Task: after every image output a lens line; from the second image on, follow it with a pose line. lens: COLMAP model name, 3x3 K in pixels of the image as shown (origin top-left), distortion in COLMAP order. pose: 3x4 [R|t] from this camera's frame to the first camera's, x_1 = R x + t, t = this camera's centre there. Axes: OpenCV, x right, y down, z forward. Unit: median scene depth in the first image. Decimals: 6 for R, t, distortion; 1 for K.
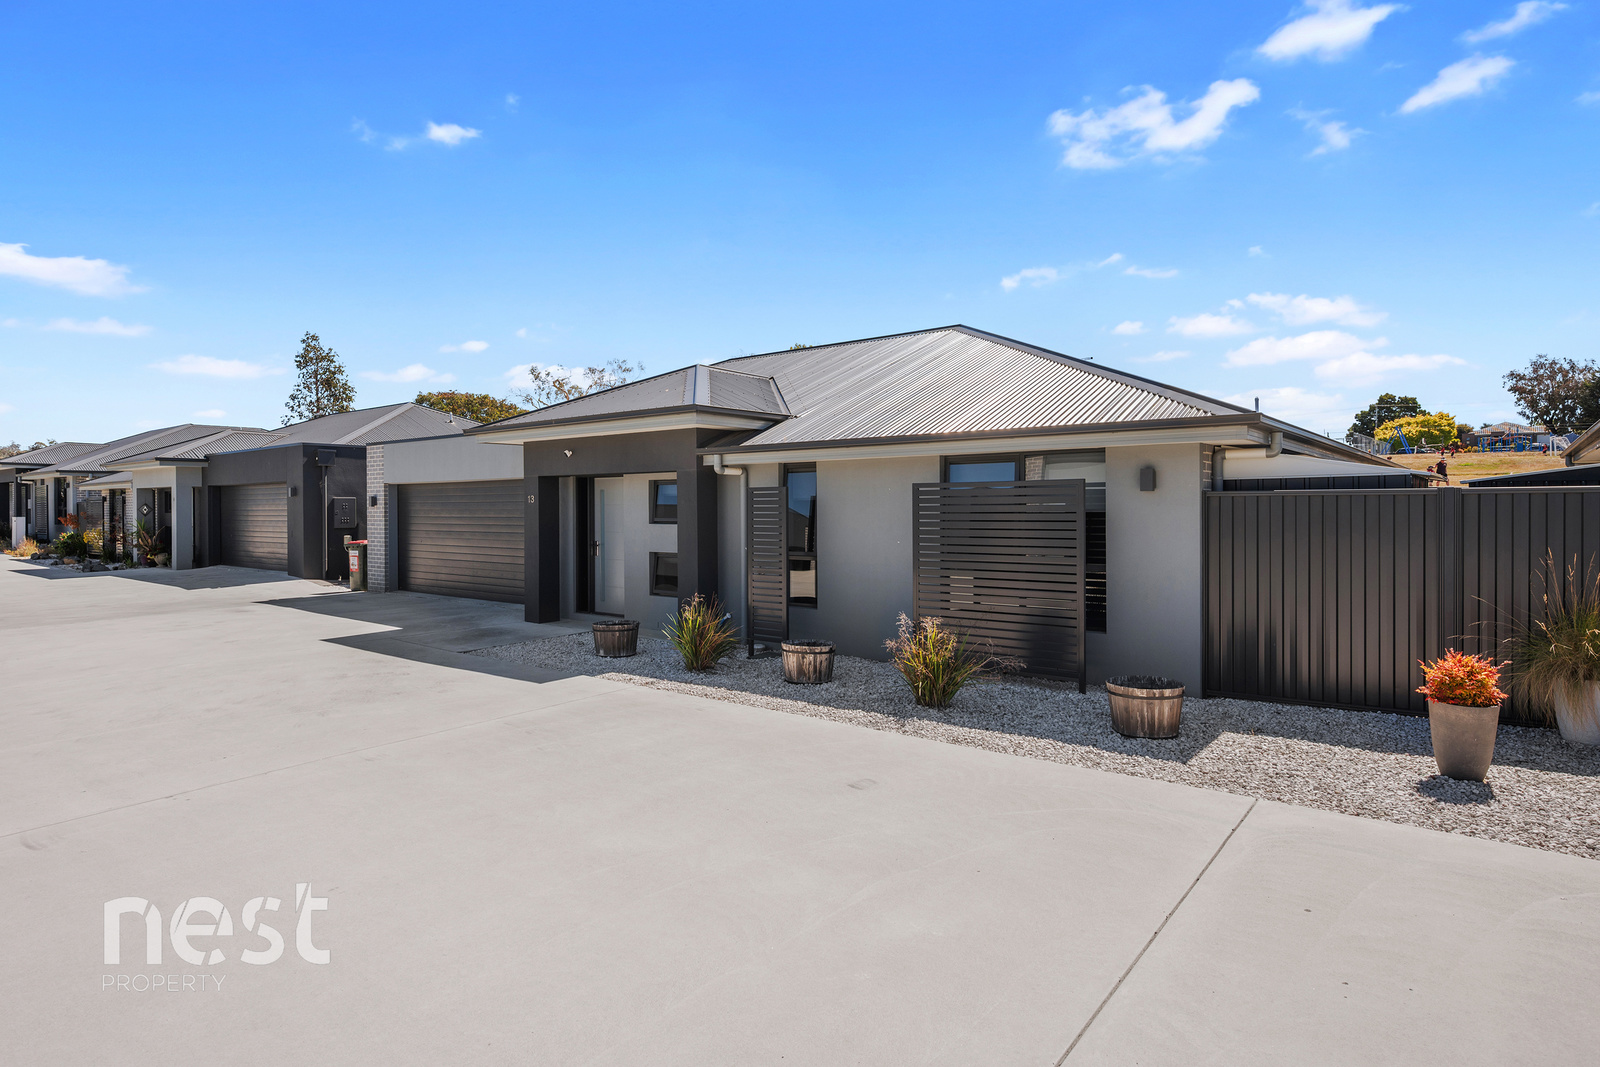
lens RADIAL K [[856.2, 0, 798.6], [0, 856.2, 518.8], [0, 0, 1]] dist [0.151300, -0.000018]
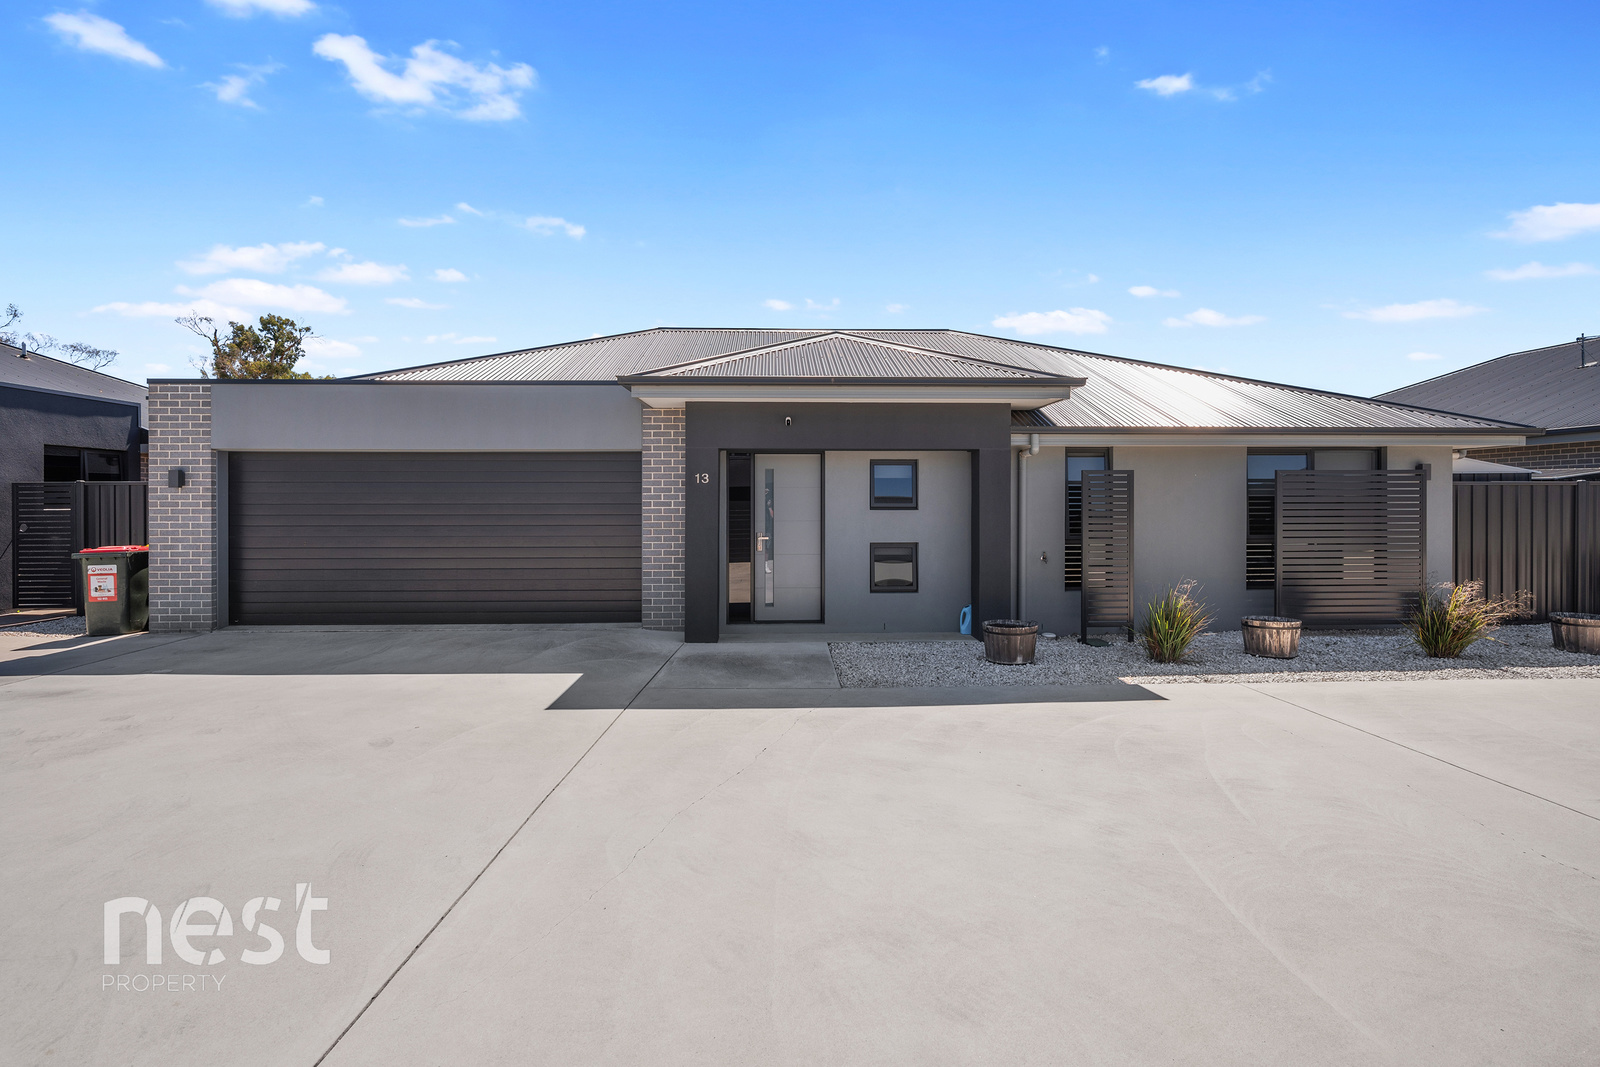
lens RADIAL K [[747.9, 0, 800.0], [0, 747.9, 533.5], [0, 0, 1]] dist [0.019516, 0.000286]
pose [[0.743970, -0.031576, 0.667467, -0.826544], [0.006616, 0.999182, 0.039893, -0.001172], [-0.668180, -0.025263, 0.743570, 0.562176]]
